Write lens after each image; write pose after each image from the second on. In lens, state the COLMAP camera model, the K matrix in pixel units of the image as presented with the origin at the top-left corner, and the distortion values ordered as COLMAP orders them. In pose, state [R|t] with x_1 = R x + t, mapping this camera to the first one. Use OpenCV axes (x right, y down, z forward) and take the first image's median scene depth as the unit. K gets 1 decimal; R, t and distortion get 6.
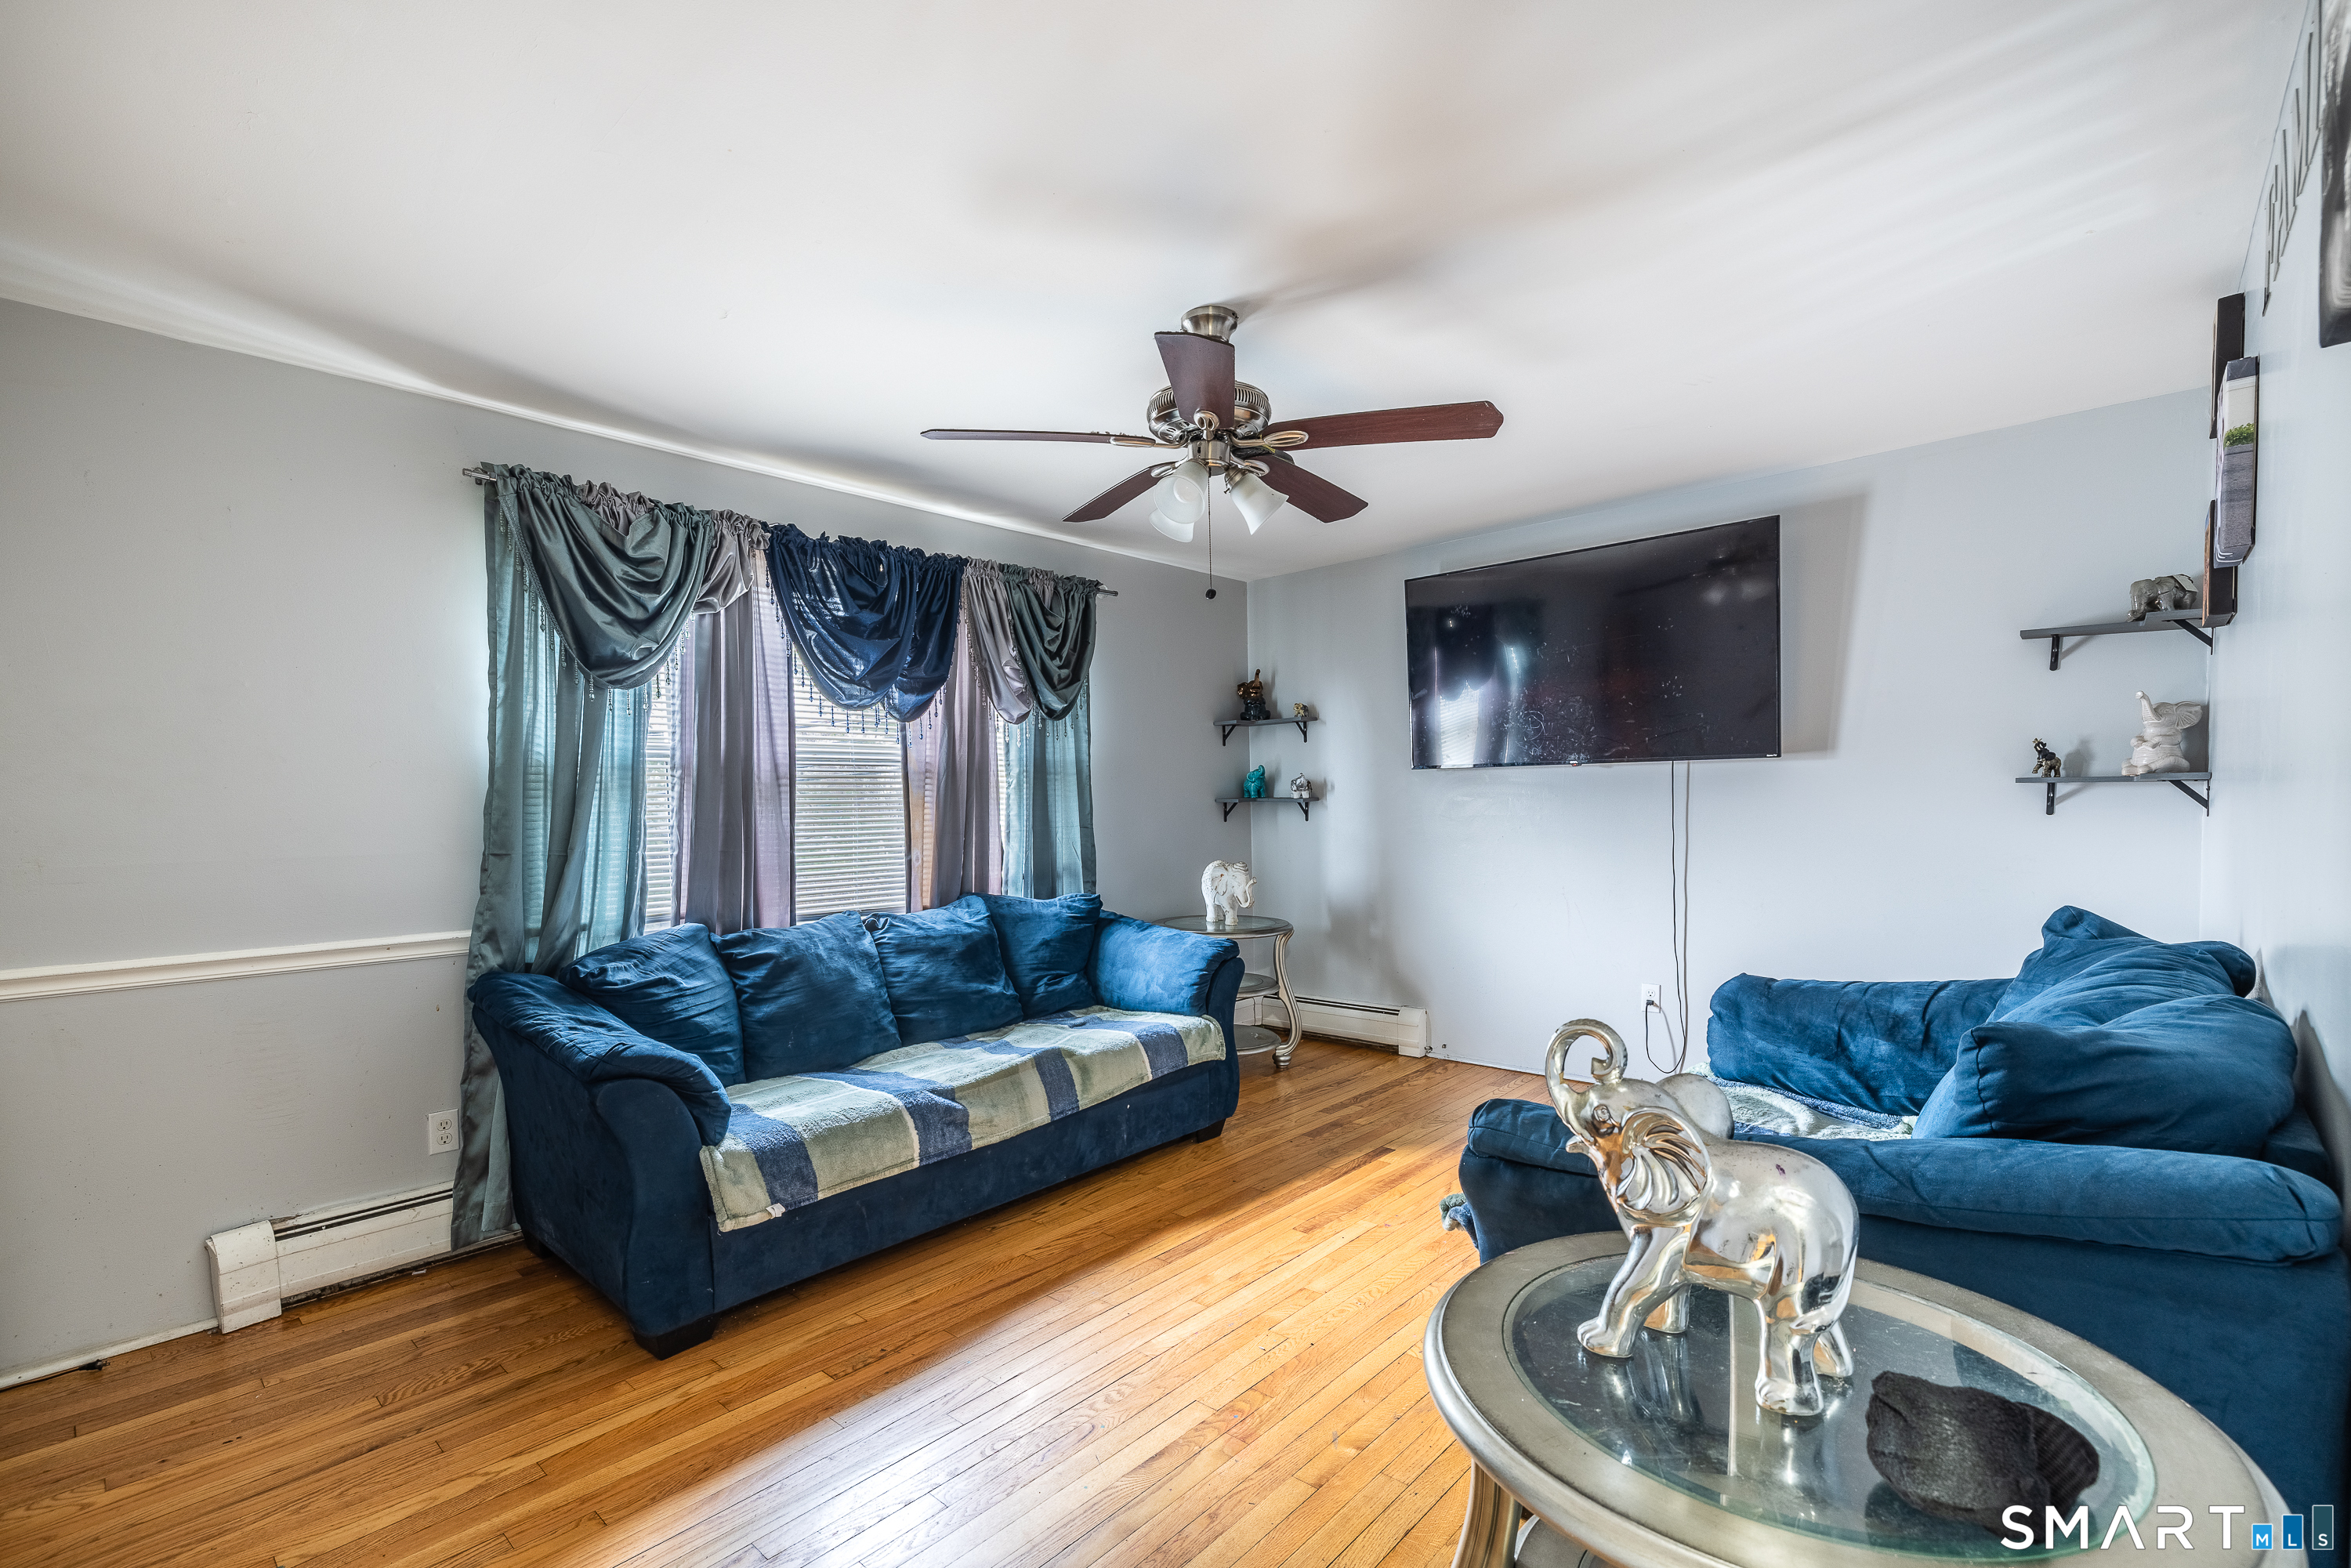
lens RADIAL K [[1010.4, 0, 1172.5], [0, 1010.4, 832.9], [0, 0, 1]] dist [-0.000026, -0.000074]
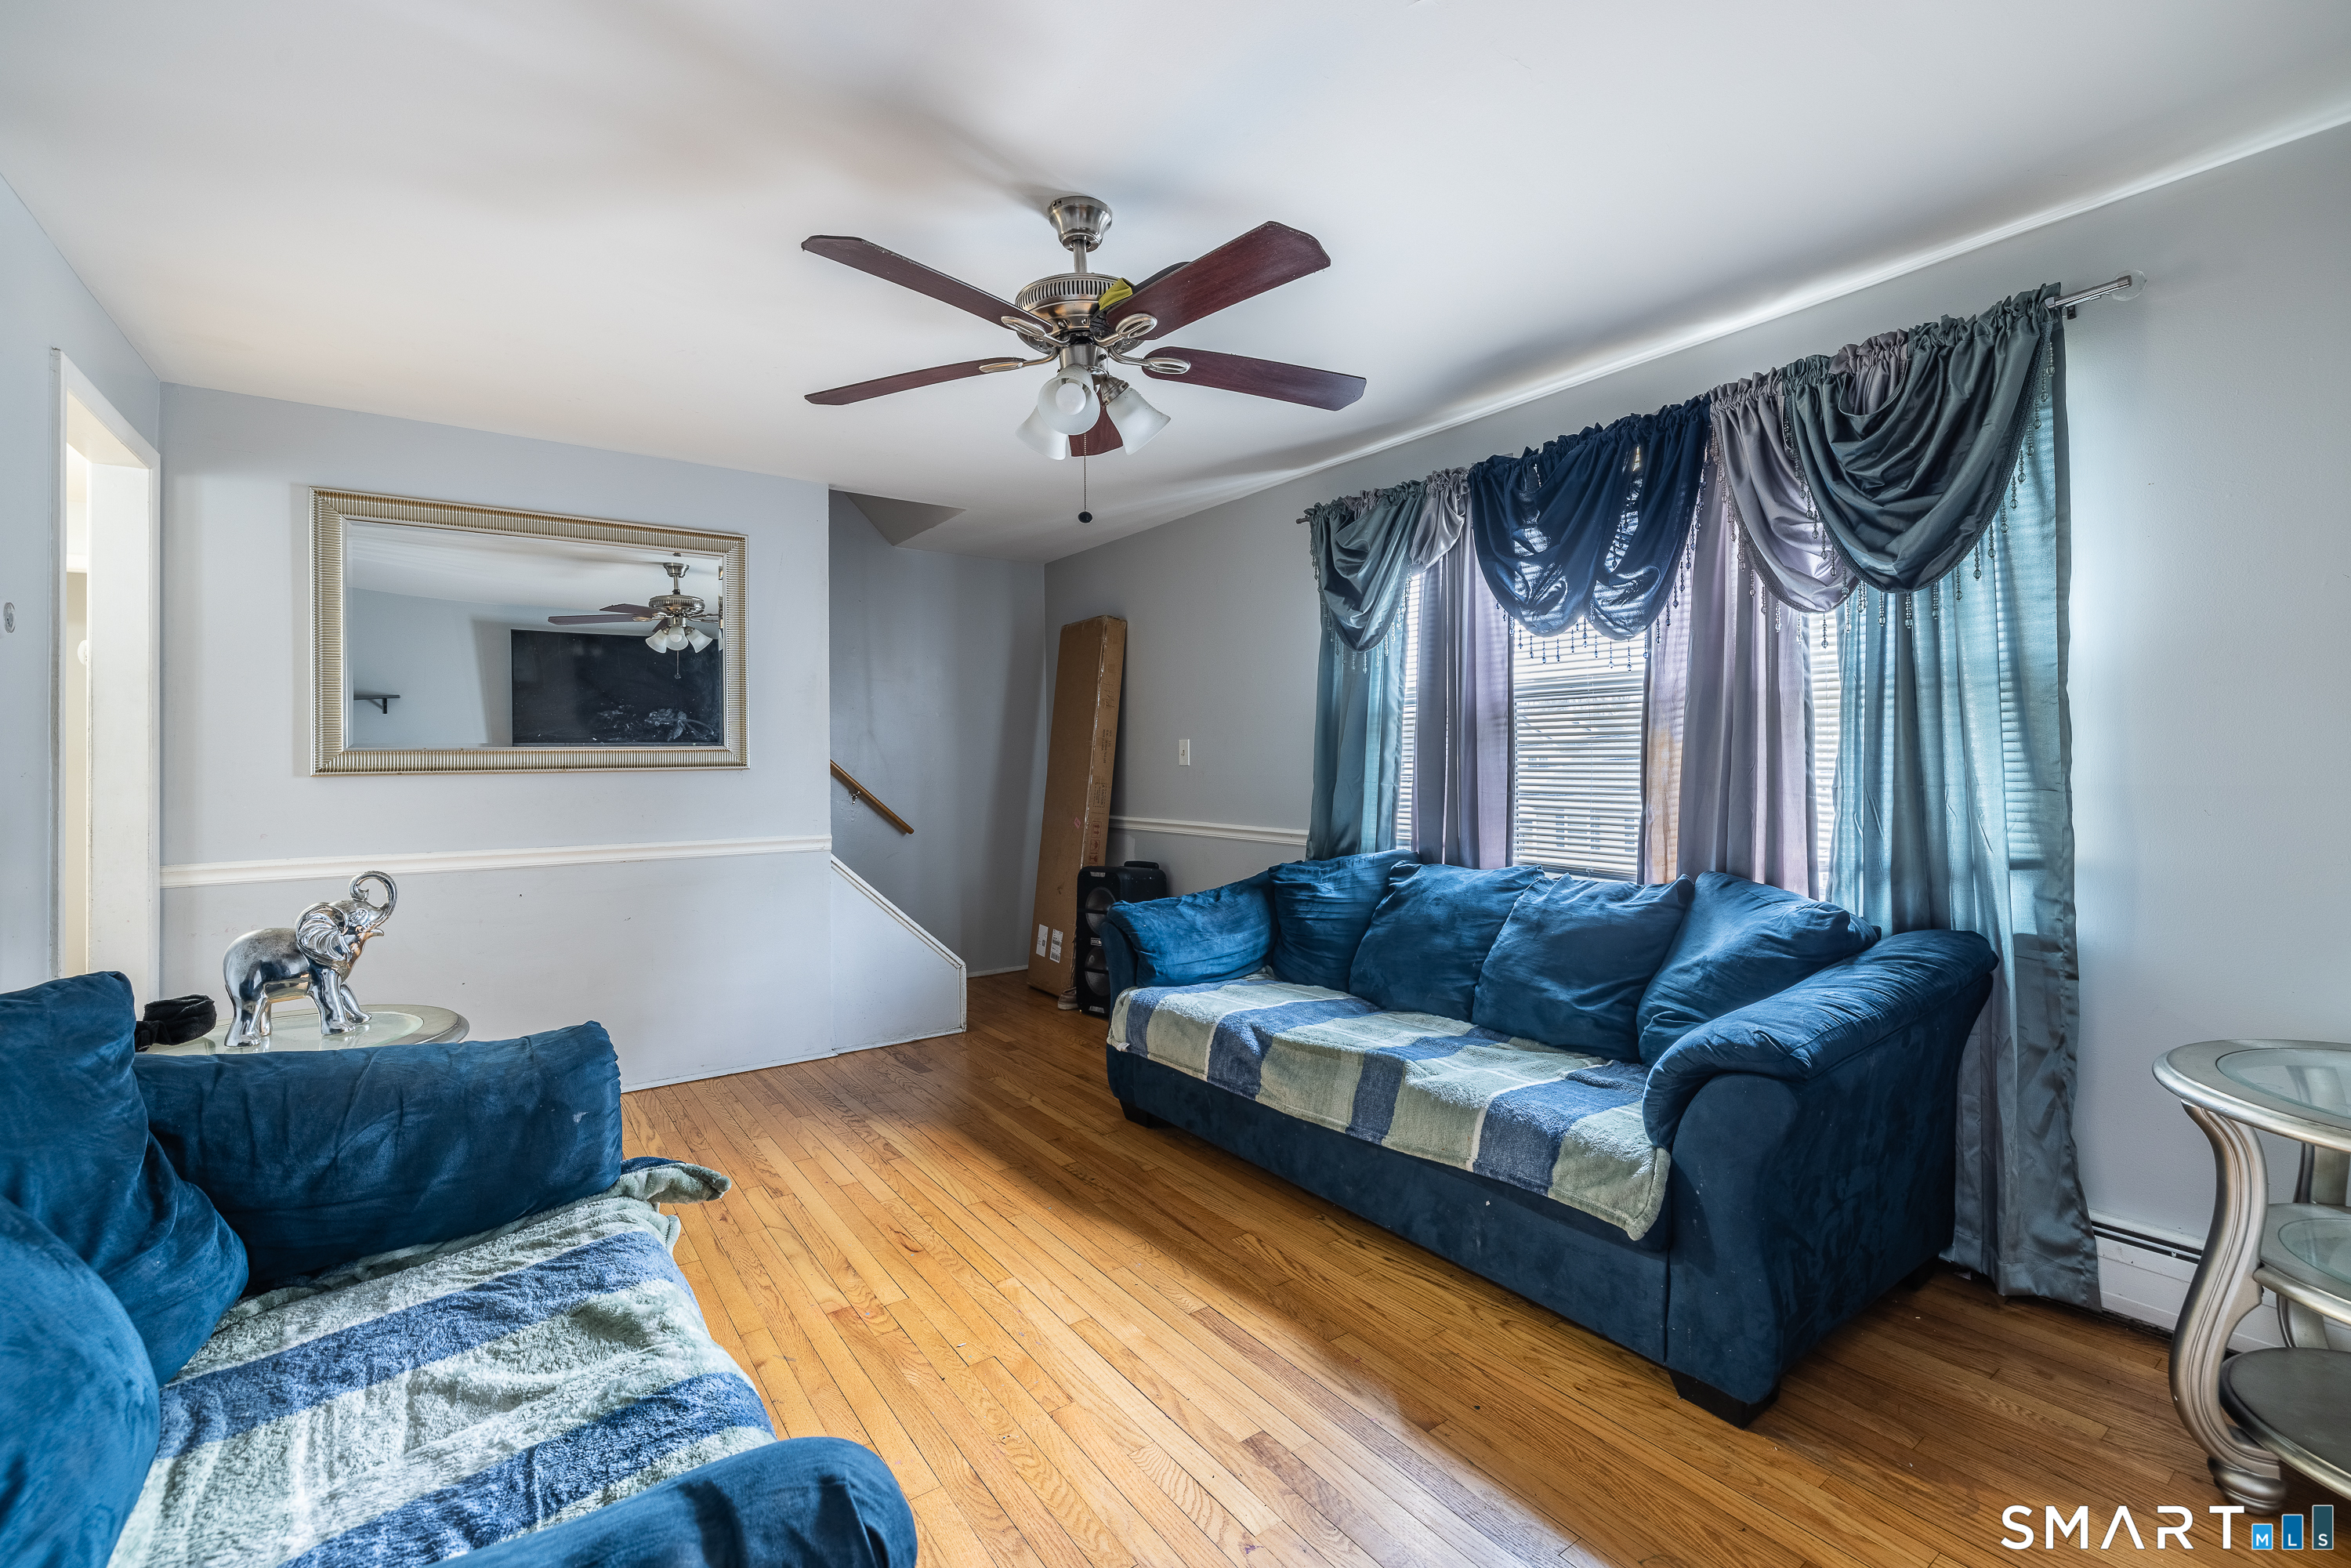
lens RADIAL K [[969.8, 0, 1175.4], [0, 969.8, 737.0], [0, 0, 1]] dist [-0.000072, -0.000006]
pose [[-0.169454, 0.006518, -0.985517, 0.571908], [-0.010869, 0.999905, 0.008482, -0.037943], [0.985478, 0.012149, -0.169367, 0.824498]]
